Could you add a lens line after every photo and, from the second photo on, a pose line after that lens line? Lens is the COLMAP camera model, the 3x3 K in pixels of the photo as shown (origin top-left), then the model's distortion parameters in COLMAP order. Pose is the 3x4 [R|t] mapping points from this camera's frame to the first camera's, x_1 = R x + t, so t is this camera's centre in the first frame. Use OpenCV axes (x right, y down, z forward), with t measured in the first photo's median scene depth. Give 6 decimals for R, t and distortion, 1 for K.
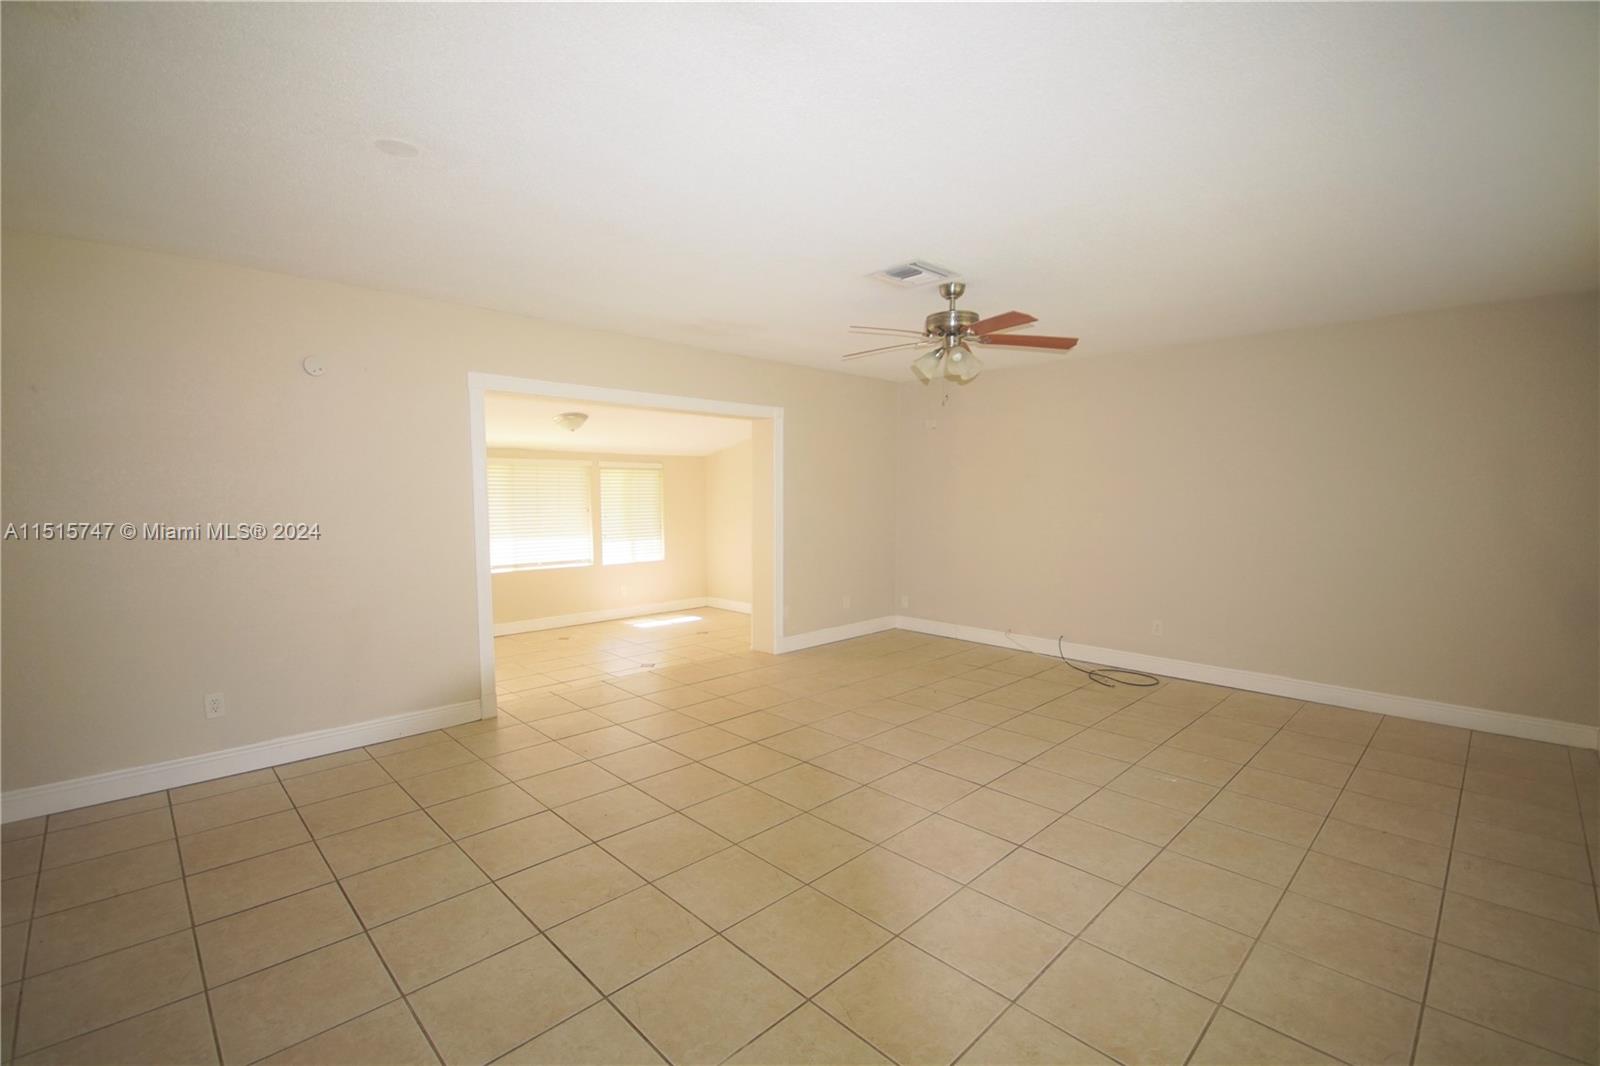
lens RADIAL K [[699.0, 0, 804.8], [0, 699.0, 555.3], [0, 0, 1]] dist [0.029614, 0.000135]
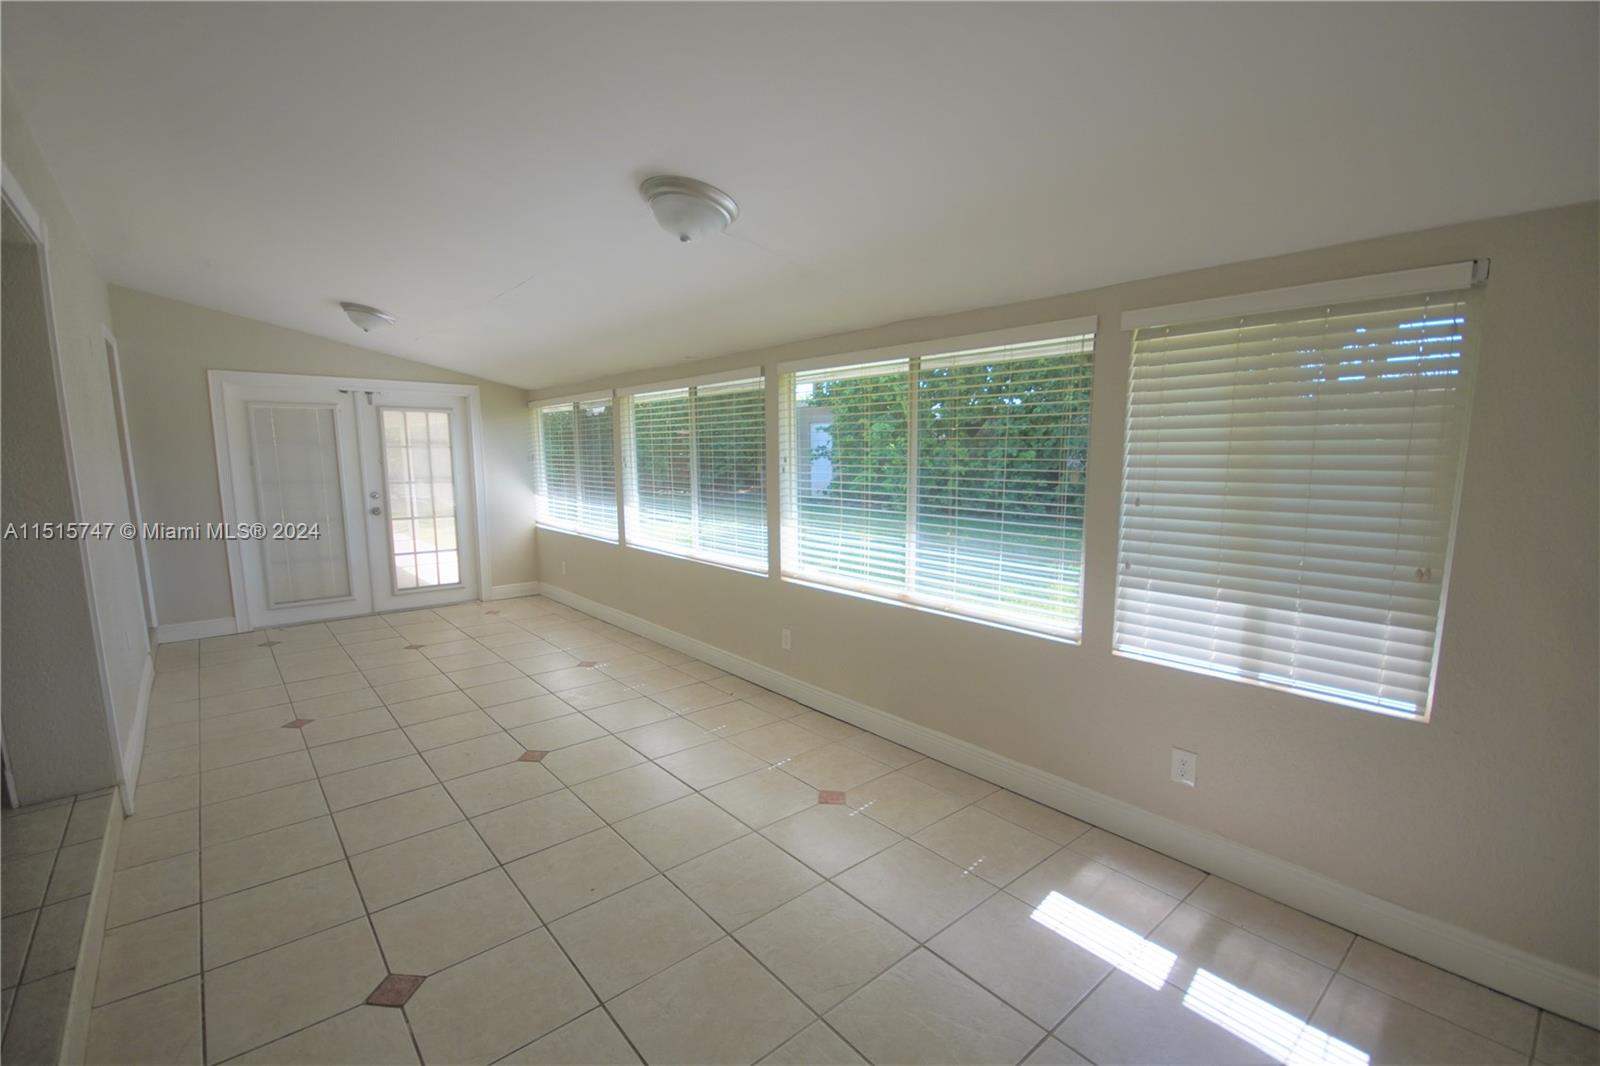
lens RADIAL K [[699.0, 0, 804.8], [0, 699.0, 555.3], [0, 0, 1]] dist [0.029614, 0.000135]
pose [[-0.067491, 0.142520, -0.987488, 0.028844], [-0.086626, 0.985170, 0.148106, -0.066772], [0.993952, 0.095538, -0.054144, 0.856737]]
